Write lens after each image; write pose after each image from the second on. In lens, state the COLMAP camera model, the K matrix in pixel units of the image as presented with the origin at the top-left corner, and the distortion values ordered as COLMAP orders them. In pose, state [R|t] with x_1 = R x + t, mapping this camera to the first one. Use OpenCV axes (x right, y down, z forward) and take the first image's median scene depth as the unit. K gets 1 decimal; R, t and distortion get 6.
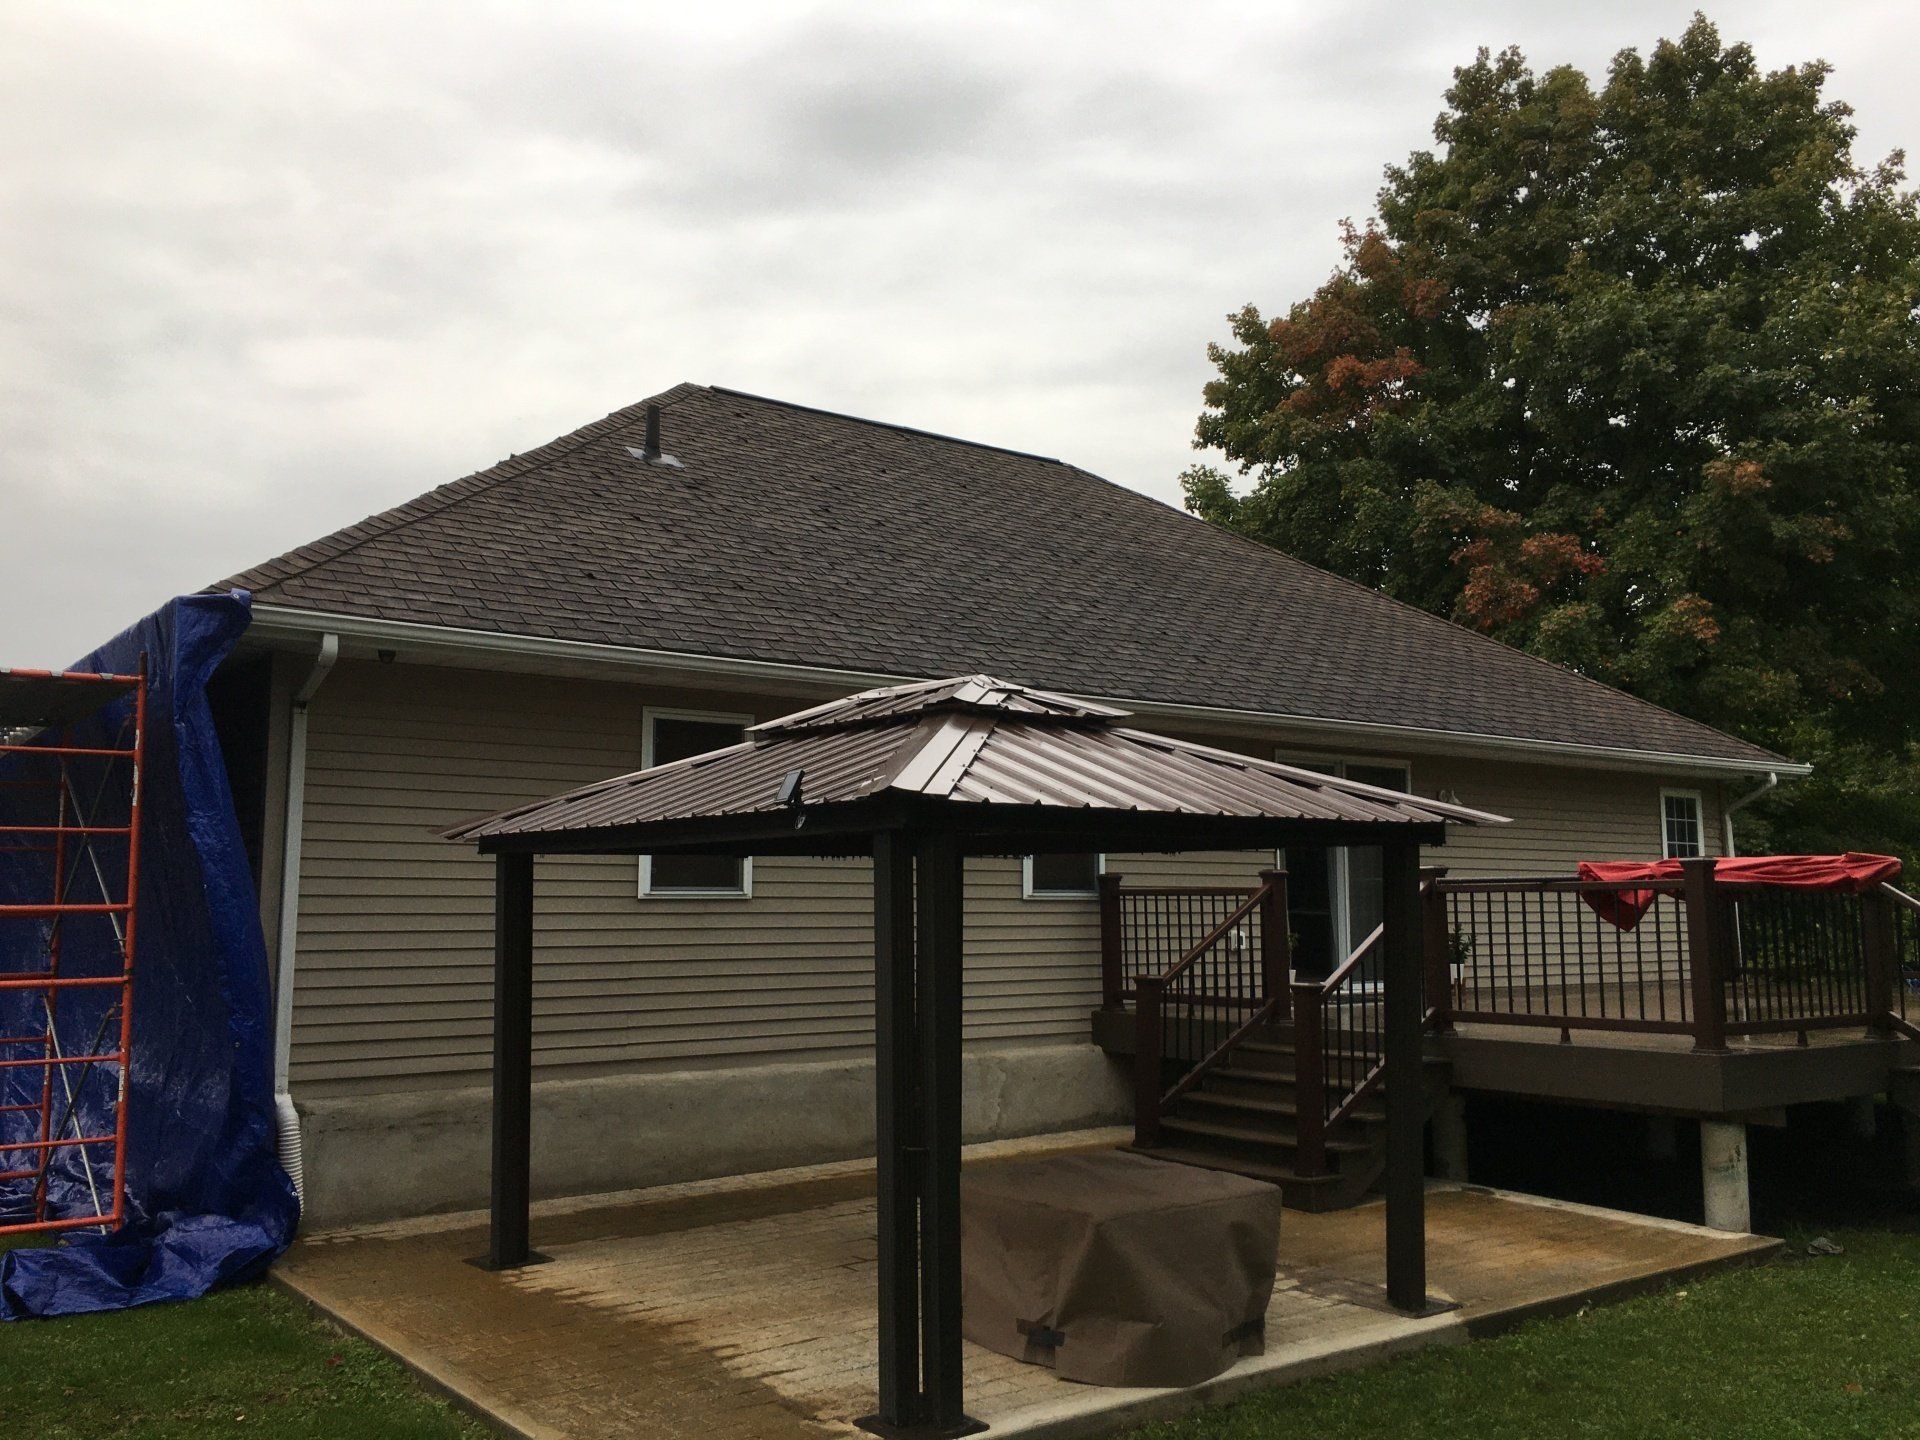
lens RADIAL K [[1494.6, 0, 959.3], [0, 1494.6, 790.9], [0, 0, 1]] dist [0.074089, -0.088203]
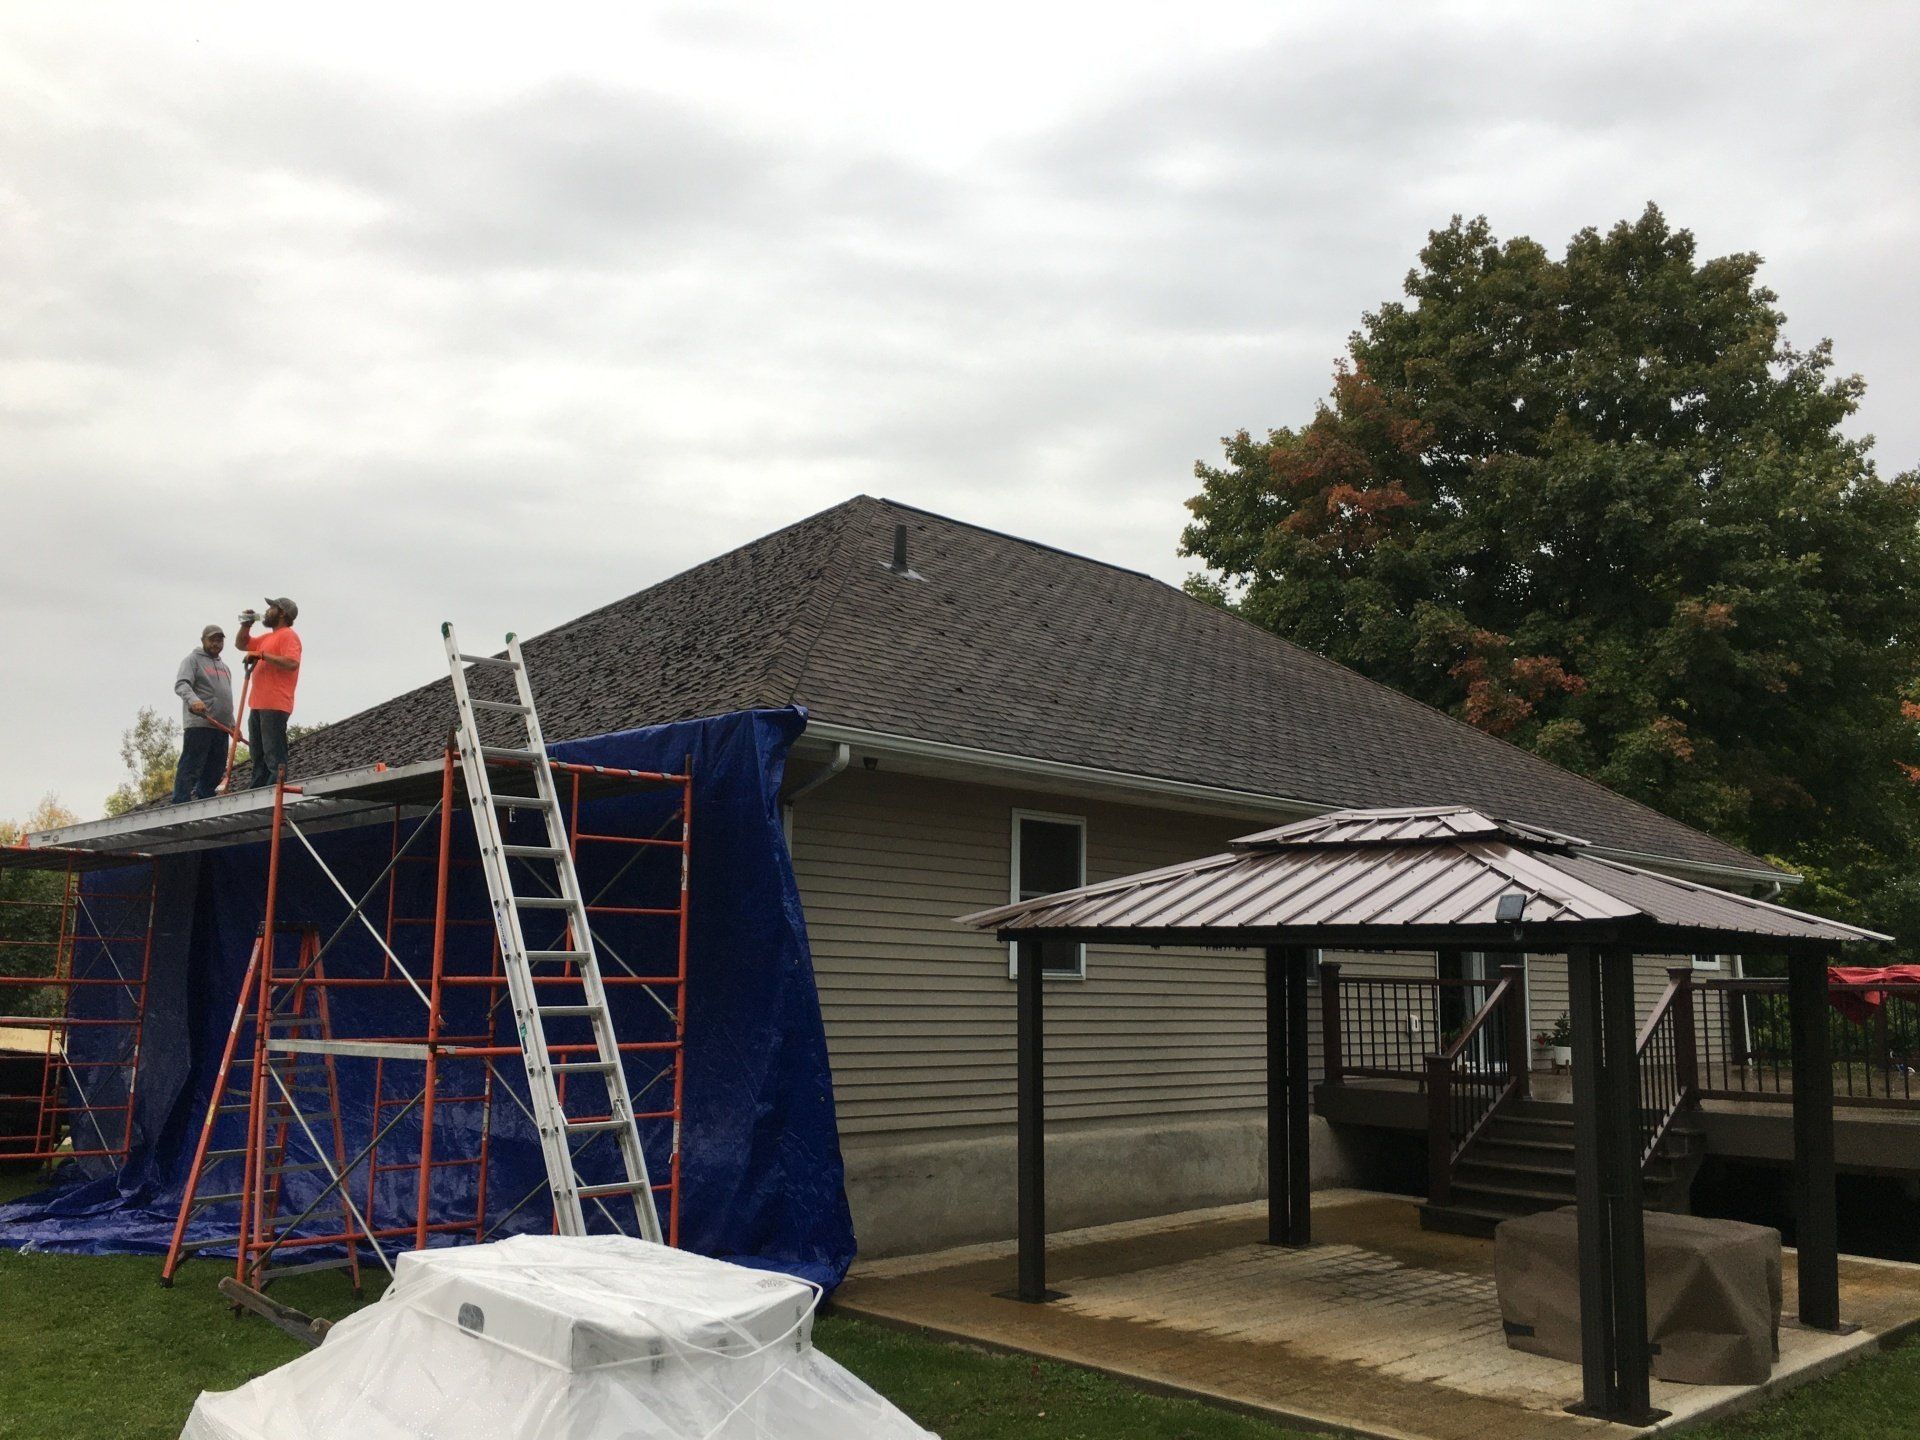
lens RADIAL K [[1494.6, 0, 959.3], [0, 1494.6, 790.9], [0, 0, 1]] dist [0.074089, -0.088203]
pose [[0.992502, 0.034636, 0.117221, -0.166015], [-0.029129, 0.998405, -0.048368, -0.005722], [-0.118709, 0.044591, 0.991927, -0.050539]]
